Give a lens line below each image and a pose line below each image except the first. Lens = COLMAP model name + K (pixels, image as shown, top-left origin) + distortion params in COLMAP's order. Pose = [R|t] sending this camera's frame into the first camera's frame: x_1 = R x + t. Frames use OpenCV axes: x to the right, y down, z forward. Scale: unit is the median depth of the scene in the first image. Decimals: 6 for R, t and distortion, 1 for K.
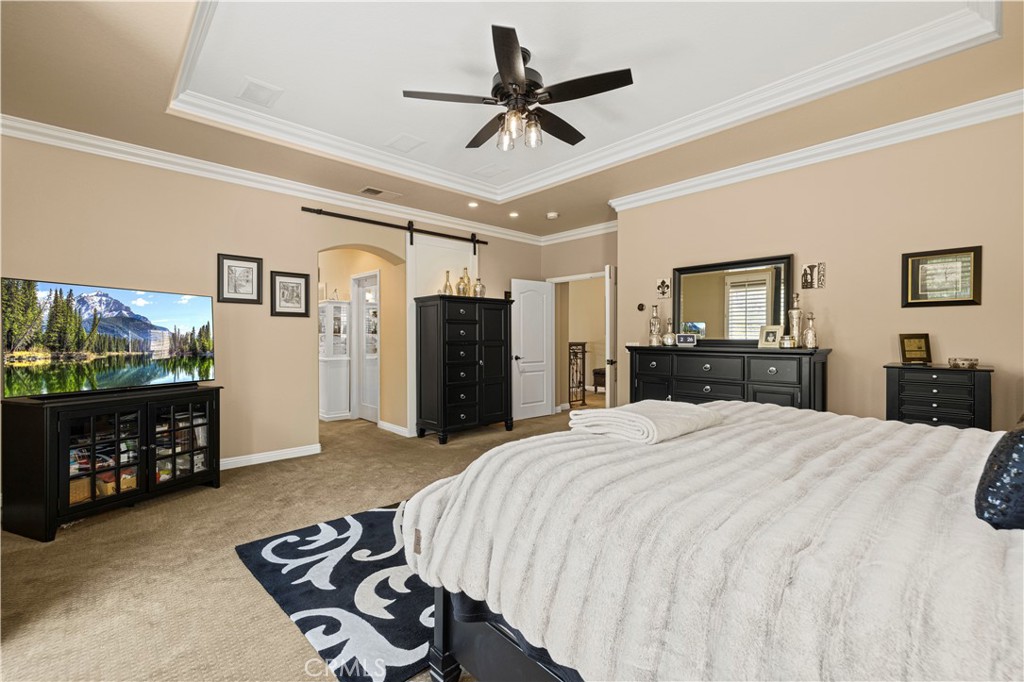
lens RADIAL K [[437.0, 0, 506.8], [0, 437.0, 337.7], [0, 0, 1]] dist [0.001357, -0.000066]
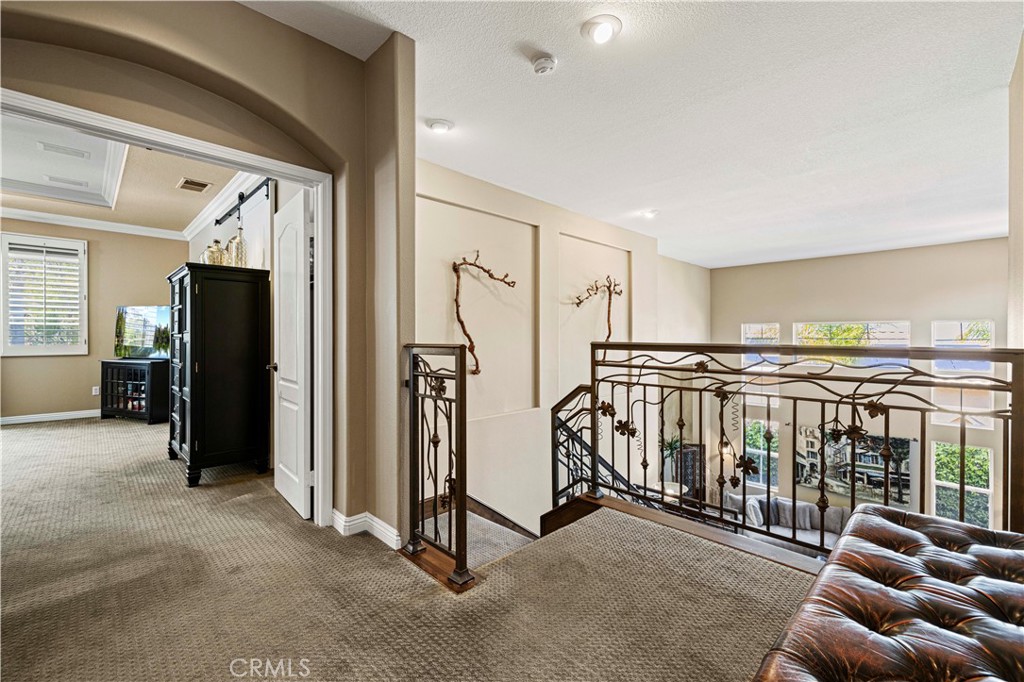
lens RADIAL K [[437.0, 0, 506.8], [0, 437.0, 337.7], [0, 0, 1]] dist [0.001357, -0.000066]
pose [[0.035973, 0.004695, -0.999342, 1.025403], [-0.000932, 0.999989, 0.004665, 0.014480], [0.999352, 0.000763, 0.035977, 2.293586]]
